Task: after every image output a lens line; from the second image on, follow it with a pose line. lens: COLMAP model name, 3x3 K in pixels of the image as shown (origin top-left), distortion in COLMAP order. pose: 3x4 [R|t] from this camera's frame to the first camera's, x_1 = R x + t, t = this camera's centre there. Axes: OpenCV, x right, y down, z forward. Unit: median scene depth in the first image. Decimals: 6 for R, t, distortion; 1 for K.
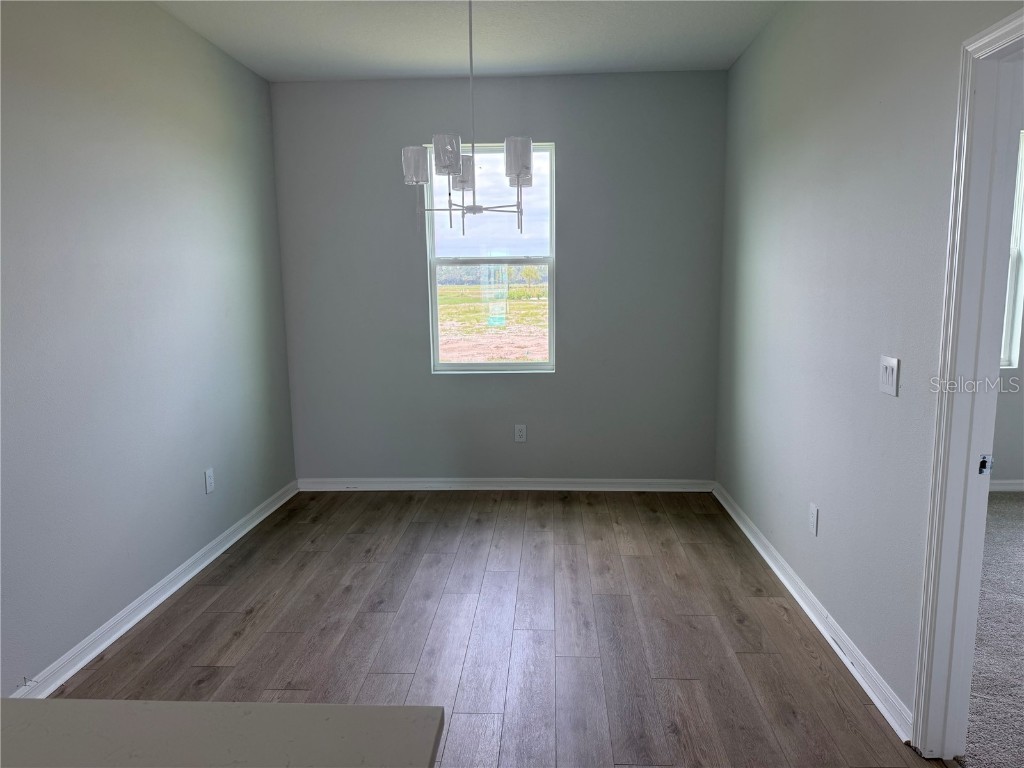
lens RADIAL K [[712.2, 0, 516.3], [0, 712.2, 389.0], [0, 0, 1]] dist [0.125405, -0.191445]
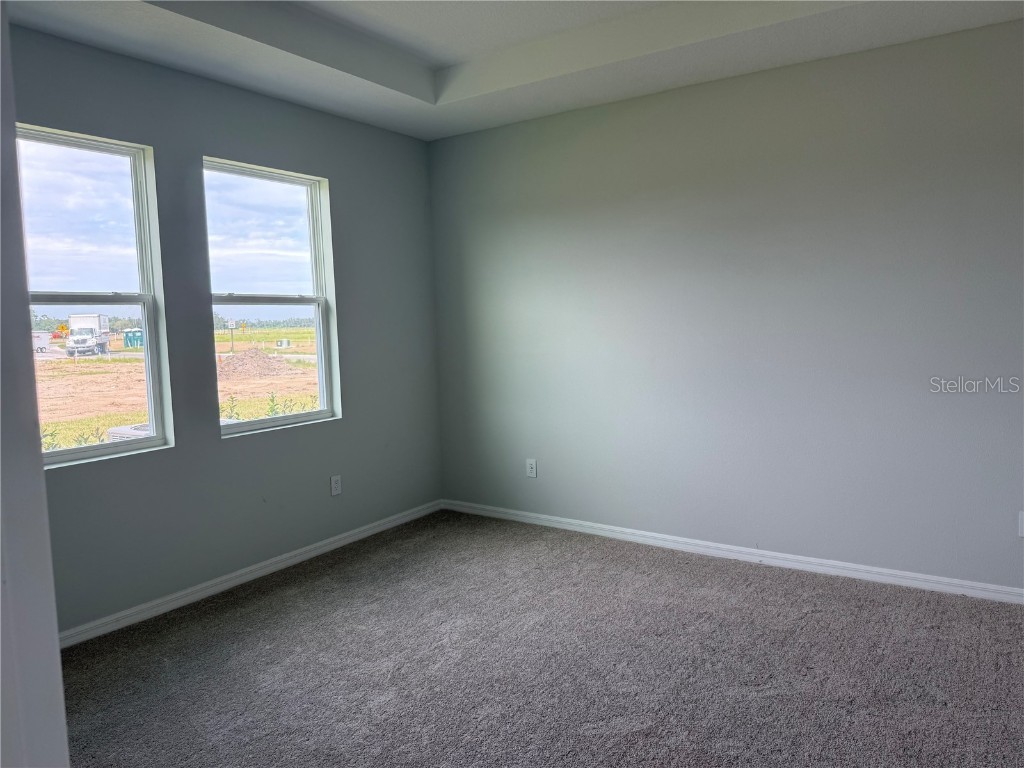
lens RADIAL K [[718.0, 0, 521.9], [0, 718.0, 387.6], [0, 0, 1]] dist [0.148218, -0.192834]
pose [[0.516209, -0.086862, 0.852047, -0.620130], [0.142838, 0.989642, 0.014352, -0.039601], [-0.844468, 0.114296, 0.523269, 0.268624]]
